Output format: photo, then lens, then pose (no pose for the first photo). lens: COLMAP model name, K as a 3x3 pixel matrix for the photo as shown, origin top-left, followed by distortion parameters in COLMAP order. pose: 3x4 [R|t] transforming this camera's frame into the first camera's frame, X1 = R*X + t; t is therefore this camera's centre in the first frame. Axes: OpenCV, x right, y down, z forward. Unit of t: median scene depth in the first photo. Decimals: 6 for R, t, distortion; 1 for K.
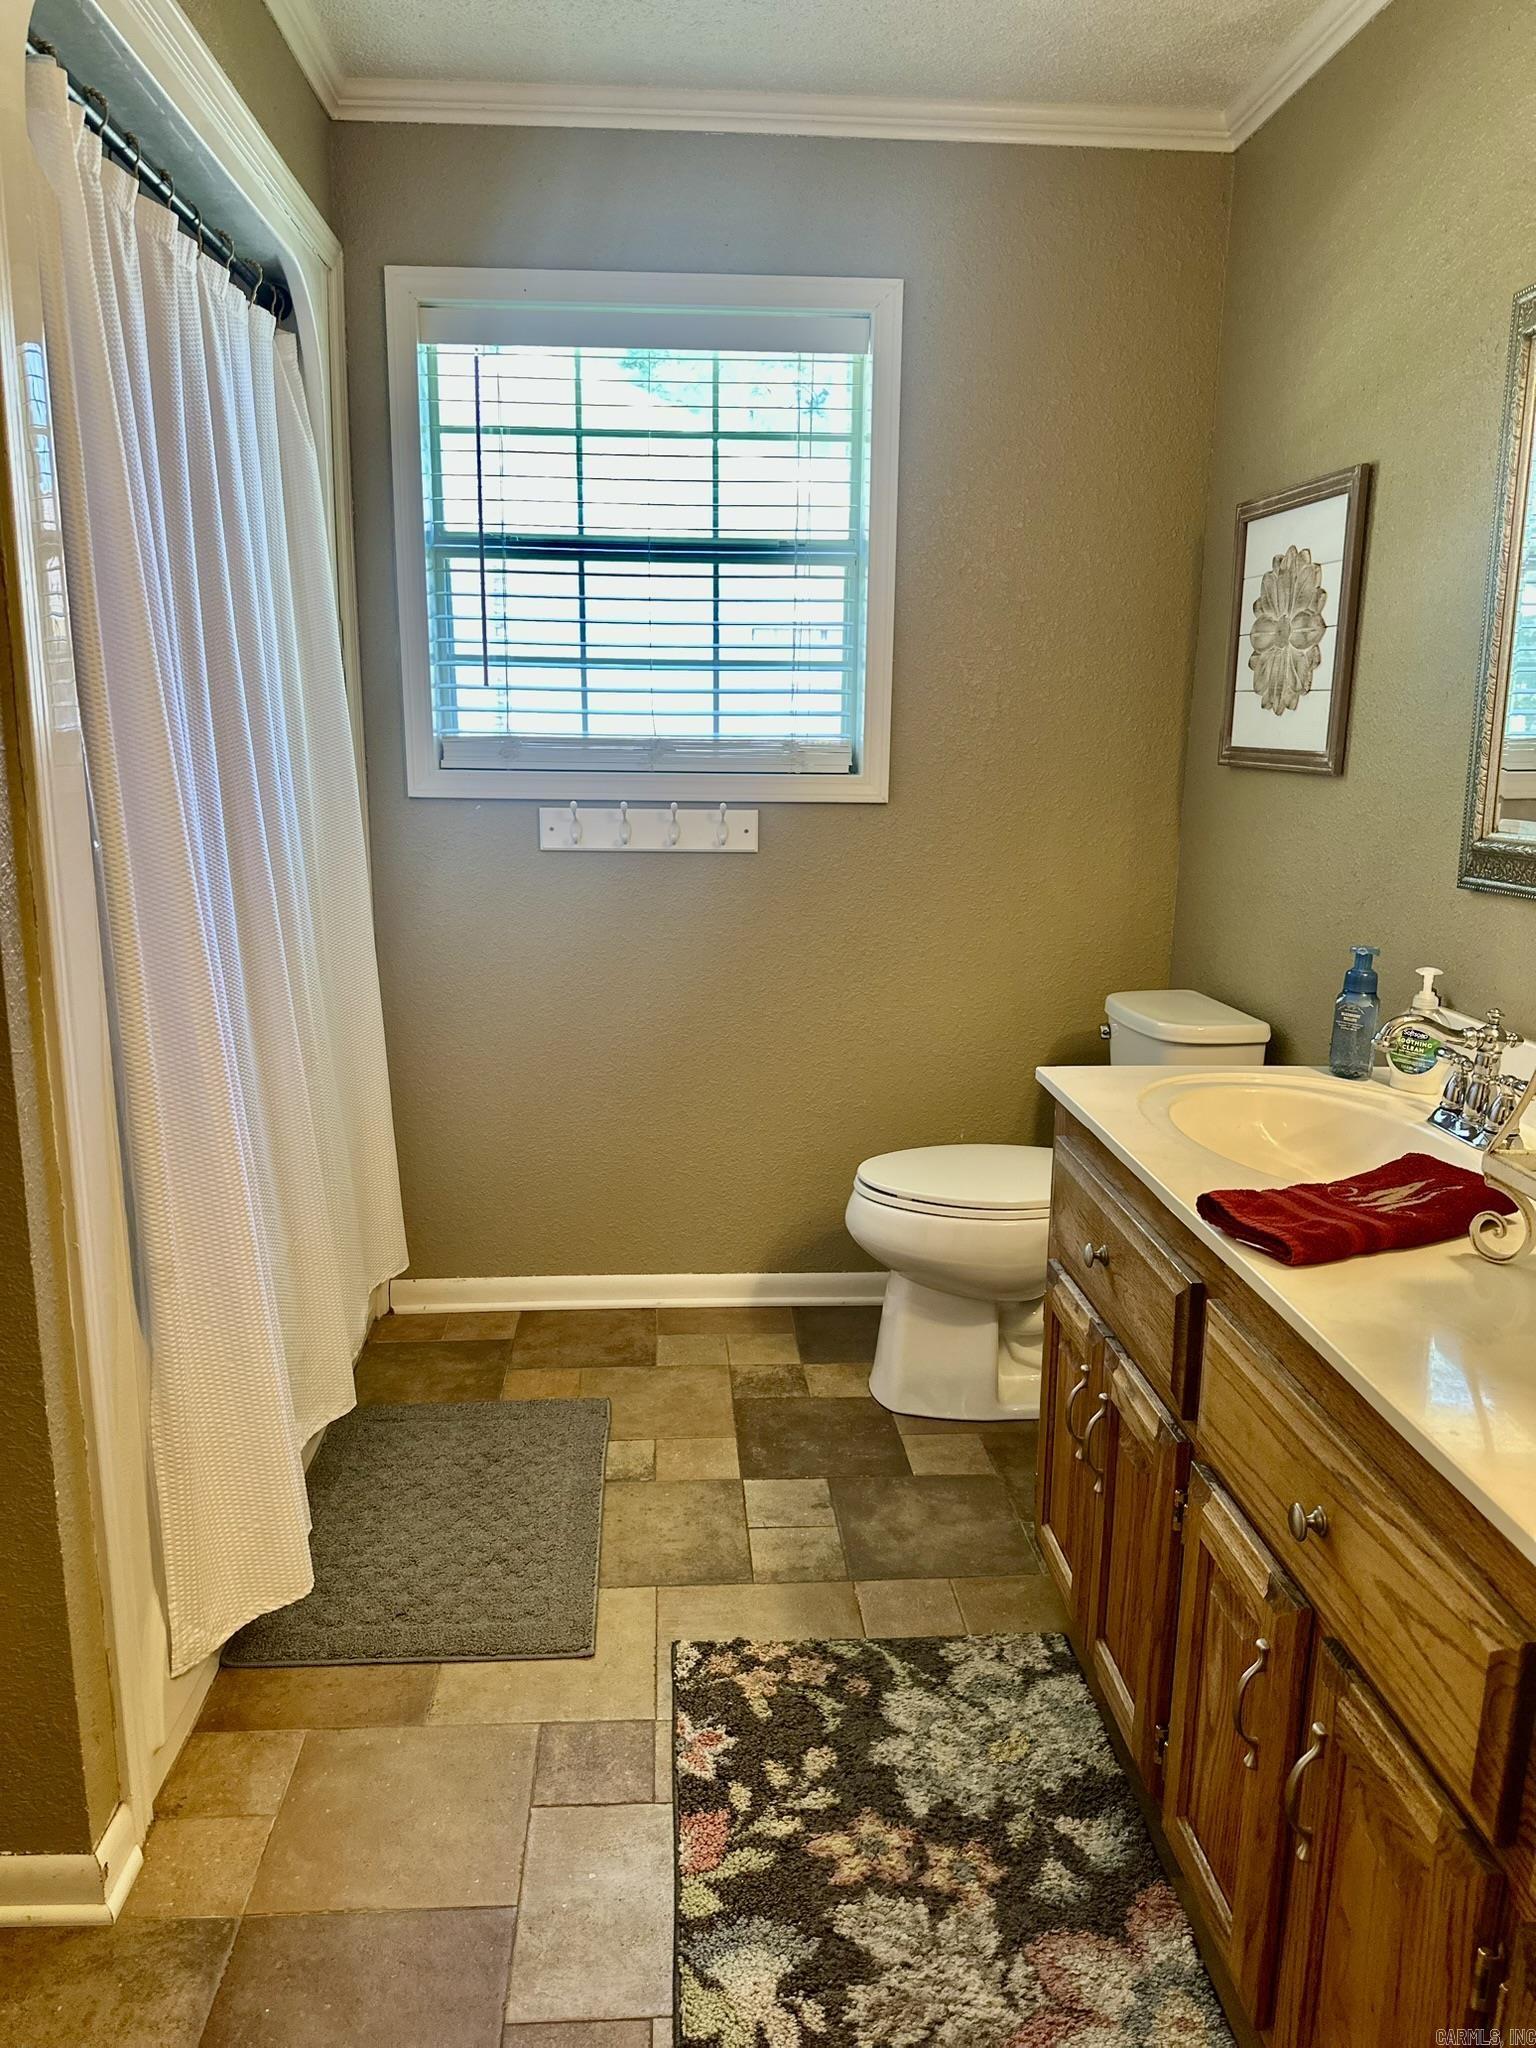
lens RADIAL K [[1435.7, 0, 771.8], [0, 1435.7, 1021.0], [0, 0, 1]] dist [0.091676, -0.117690]
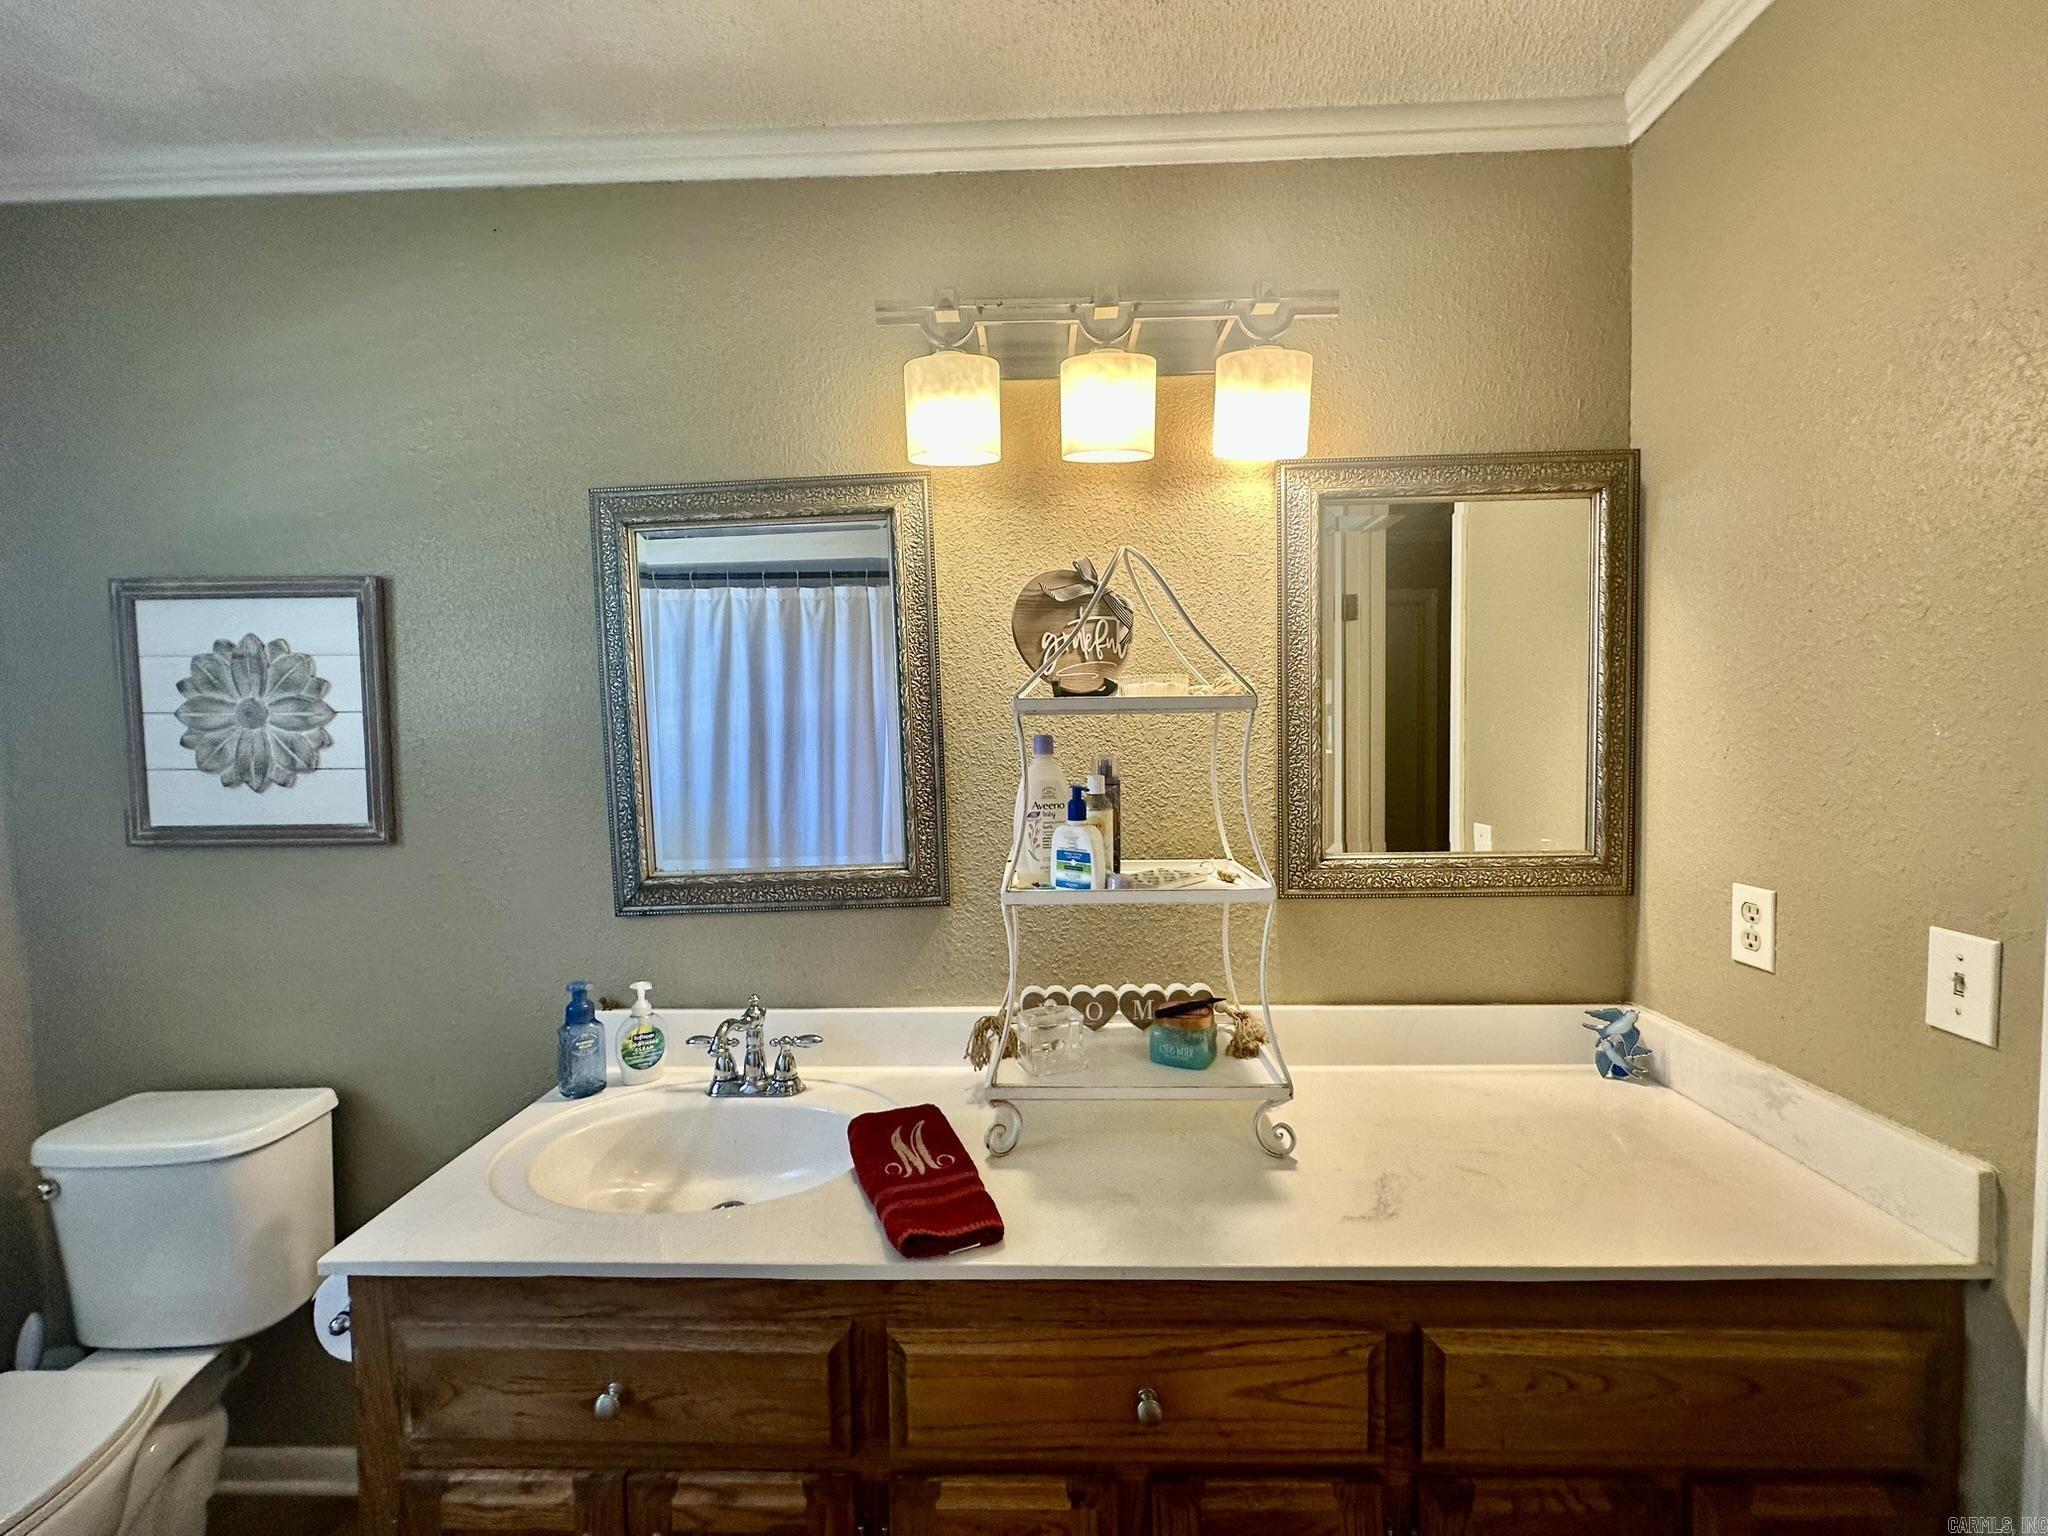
lens RADIAL K [[816.6, 0, 1022.7], [0, 816.6, 779.2], [0, 0, 1]] dist [-0.003744, 0.001490]
pose [[0.104652, -0.066684, 0.992271, -0.211409], [0.225405, 0.973375, 0.041642, -0.166021], [-0.968628, 0.219305, 0.116896, 0.561185]]
